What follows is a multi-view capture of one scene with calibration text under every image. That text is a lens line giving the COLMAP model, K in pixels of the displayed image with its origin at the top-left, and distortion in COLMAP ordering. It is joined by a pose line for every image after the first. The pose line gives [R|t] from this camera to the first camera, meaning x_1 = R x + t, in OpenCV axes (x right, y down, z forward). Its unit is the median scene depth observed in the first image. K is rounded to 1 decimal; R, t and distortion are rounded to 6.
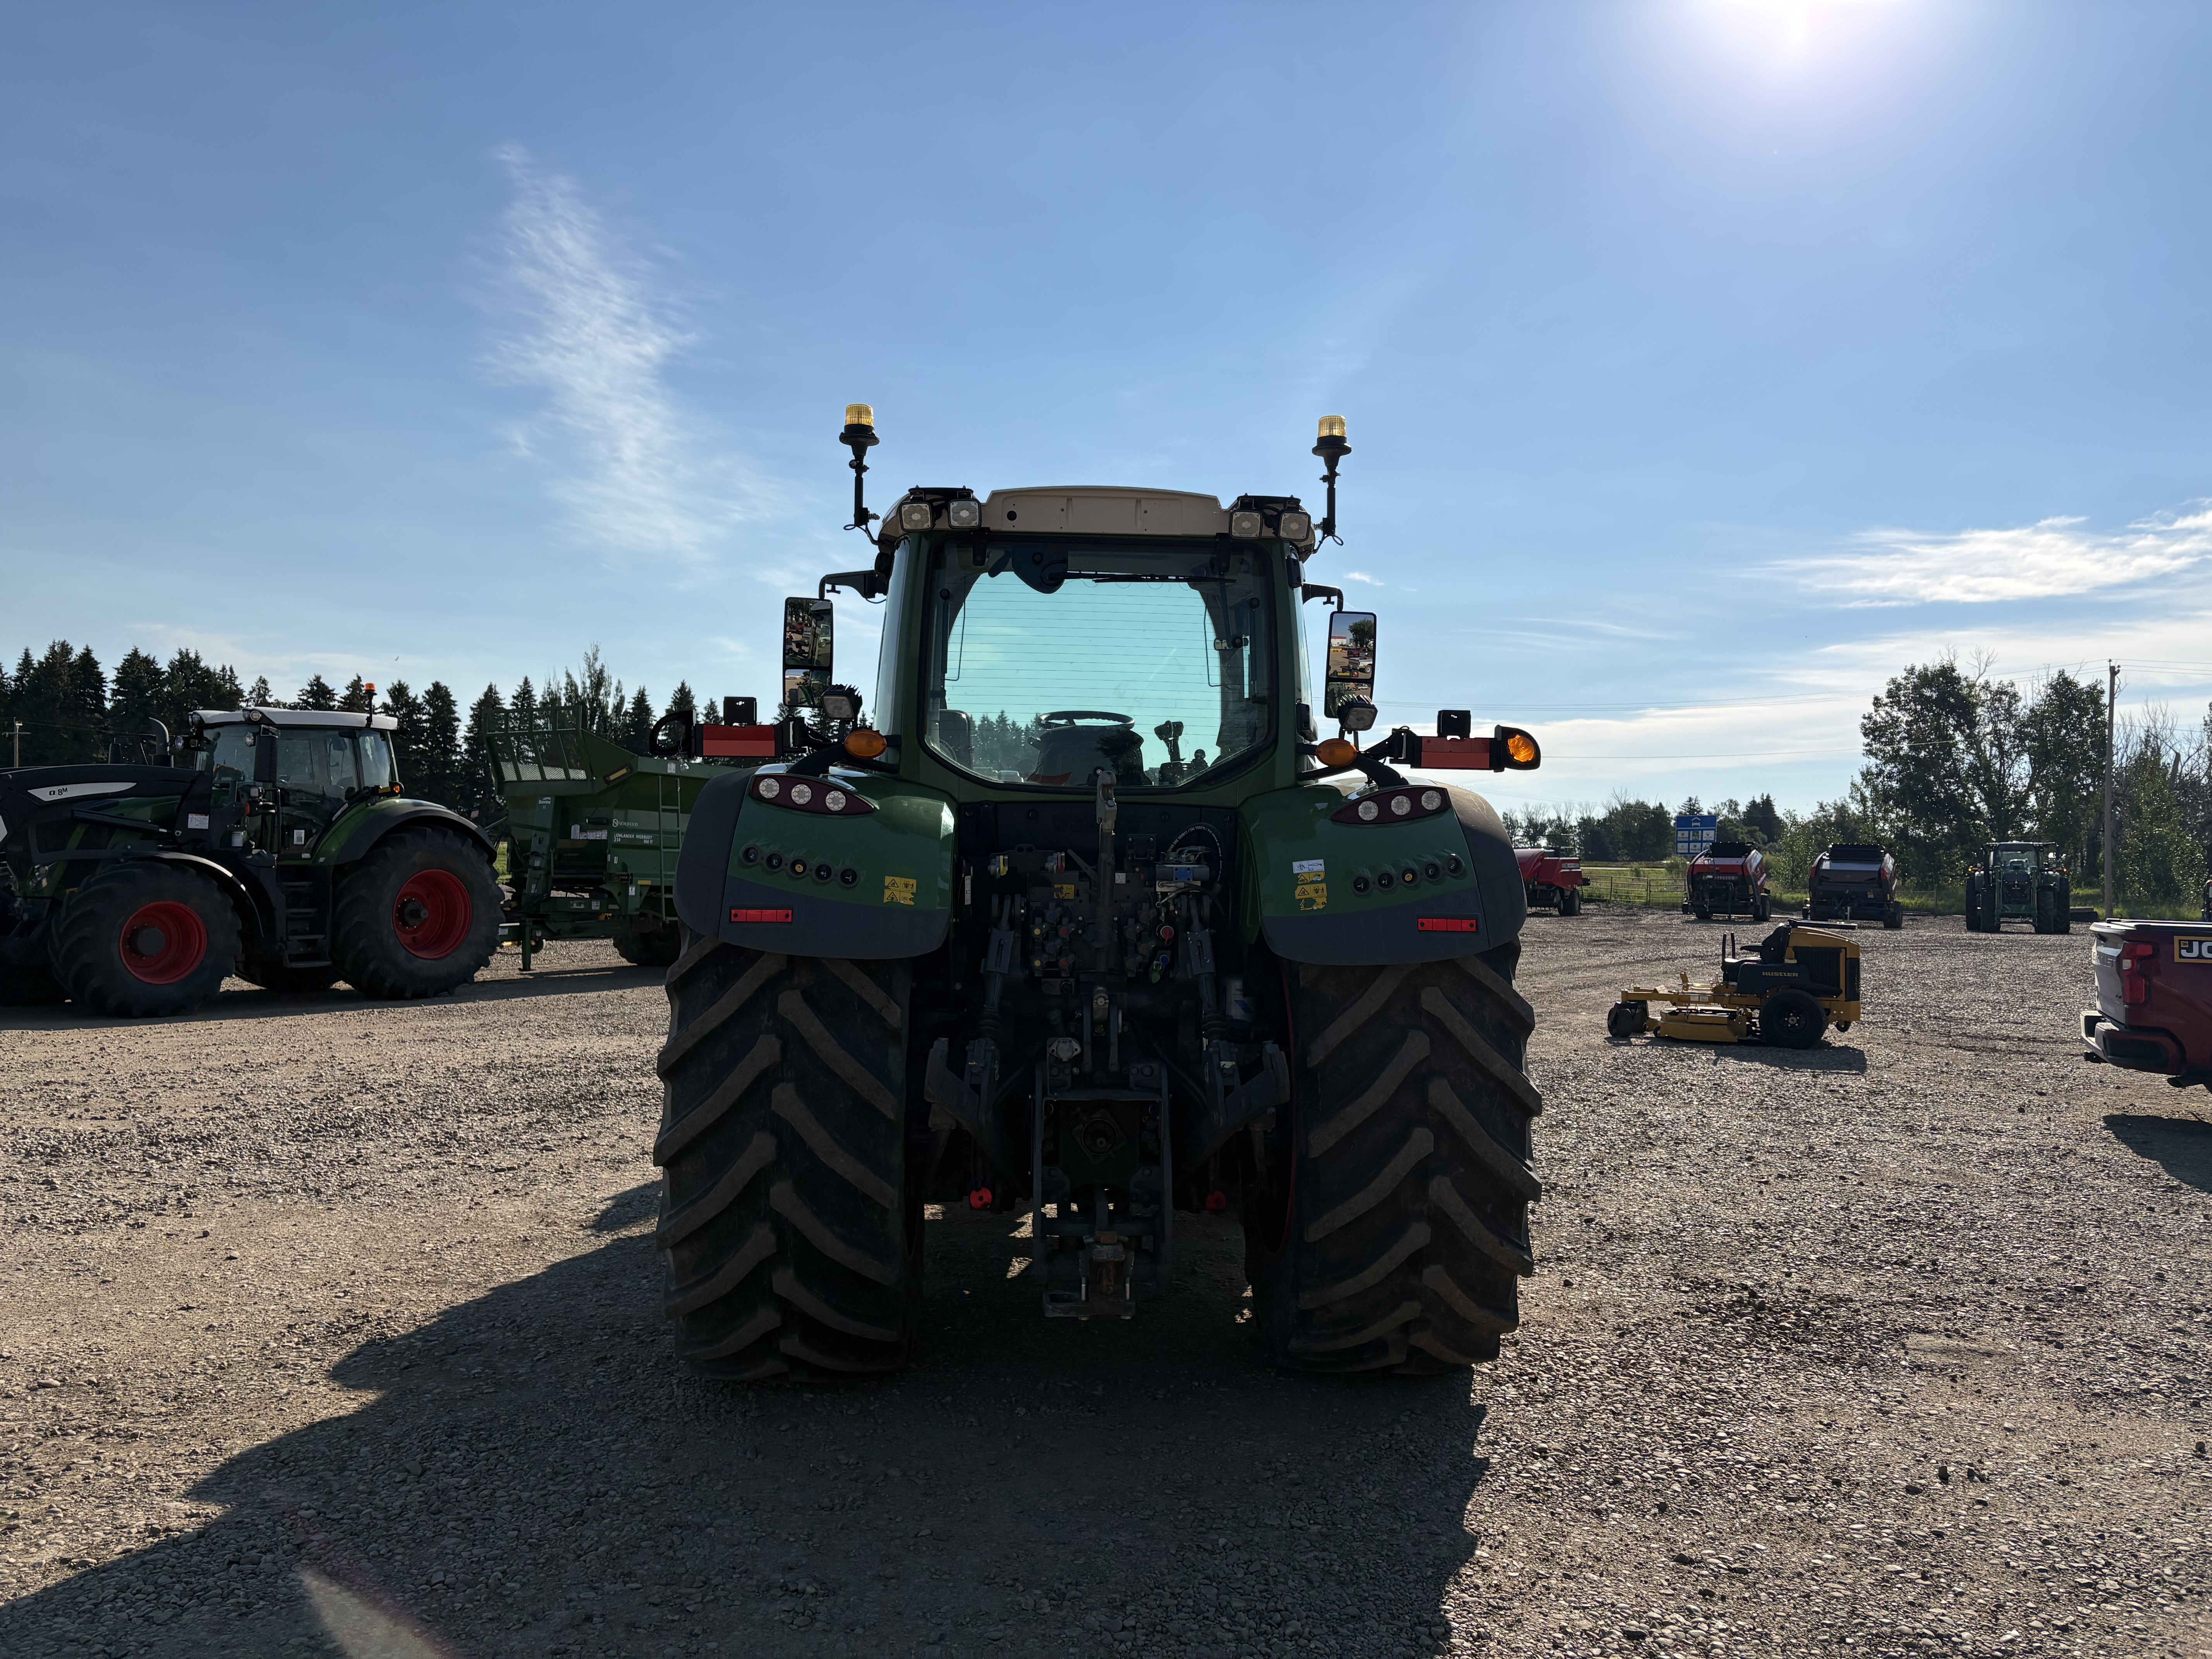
lens RADIAL K [[1656.4, 0, 1106.0], [0, 1656.4, 829.5], [0, 0, 1]] dist [0.005636, 0.001533]
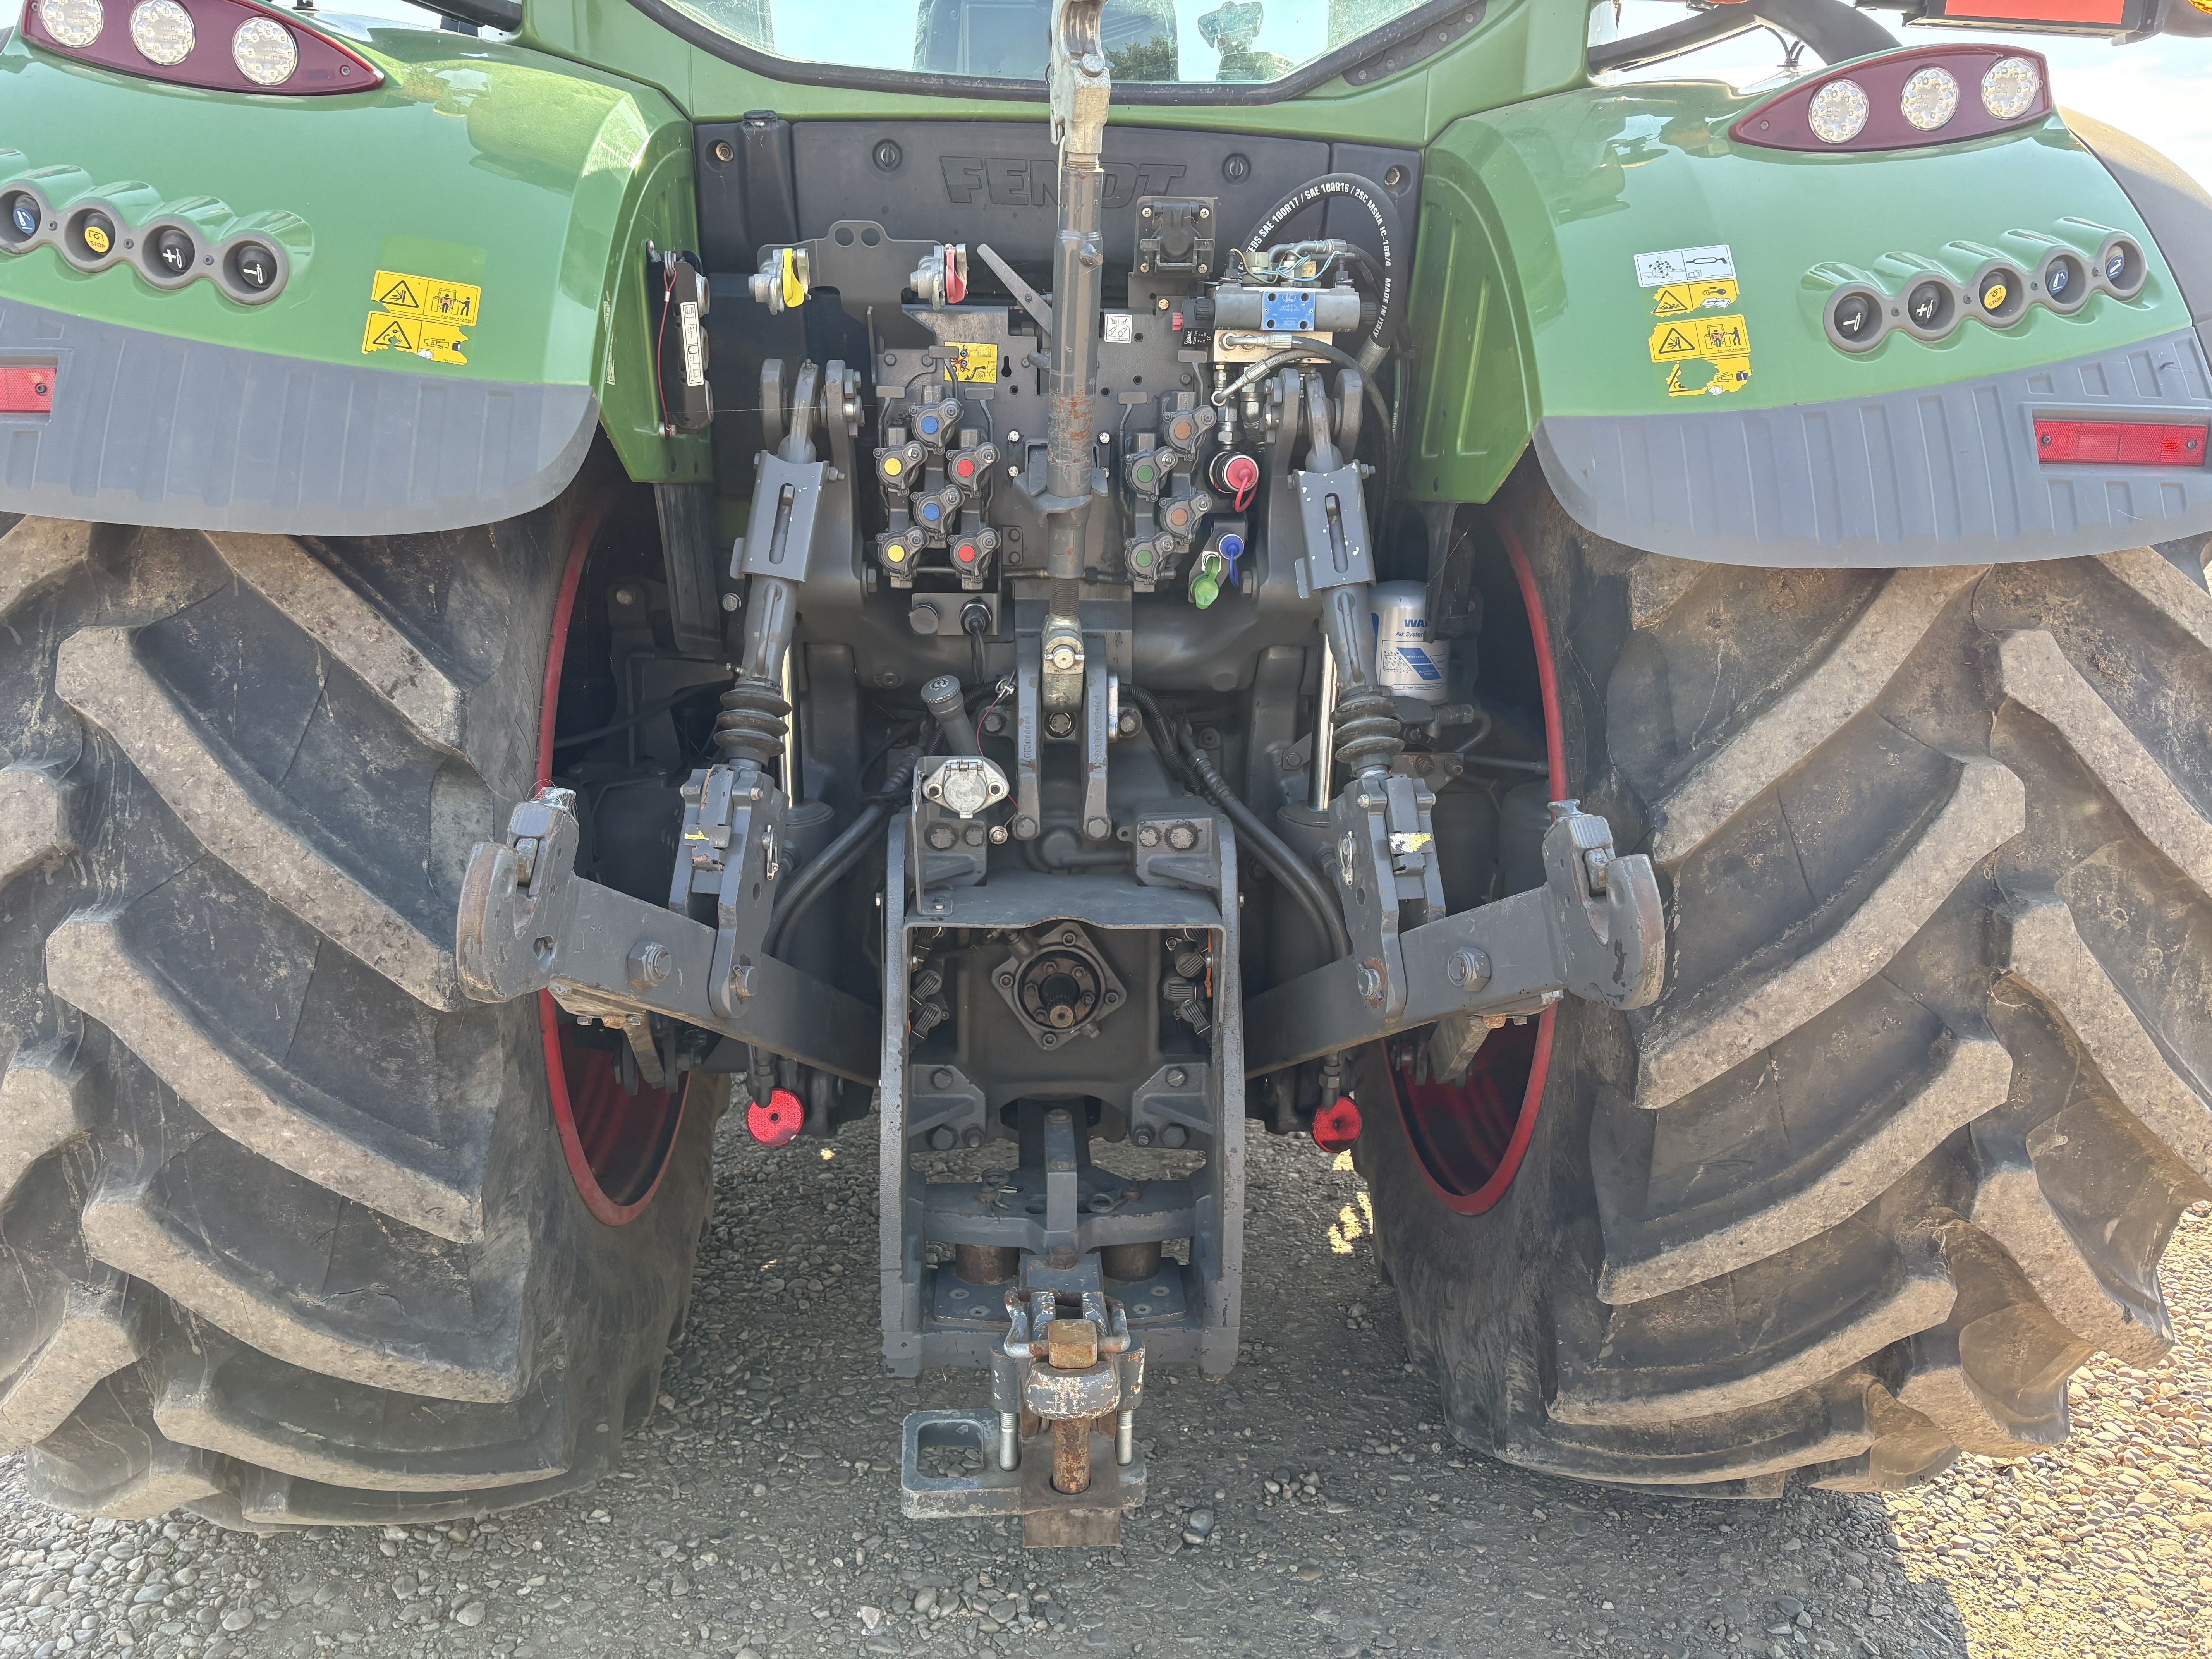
lens RADIAL K [[1682.2, 0, 1104.0], [0, 1682.2, 798.2], [0, 0, 1]] dist [0.067921, -0.001052]
pose [[0.999960, 0.008372, 0.003167, 0.005242], [-0.008875, 0.973168, 0.229923, 0.046746], [-0.001157, -0.229942, 0.973204, 0.618237]]
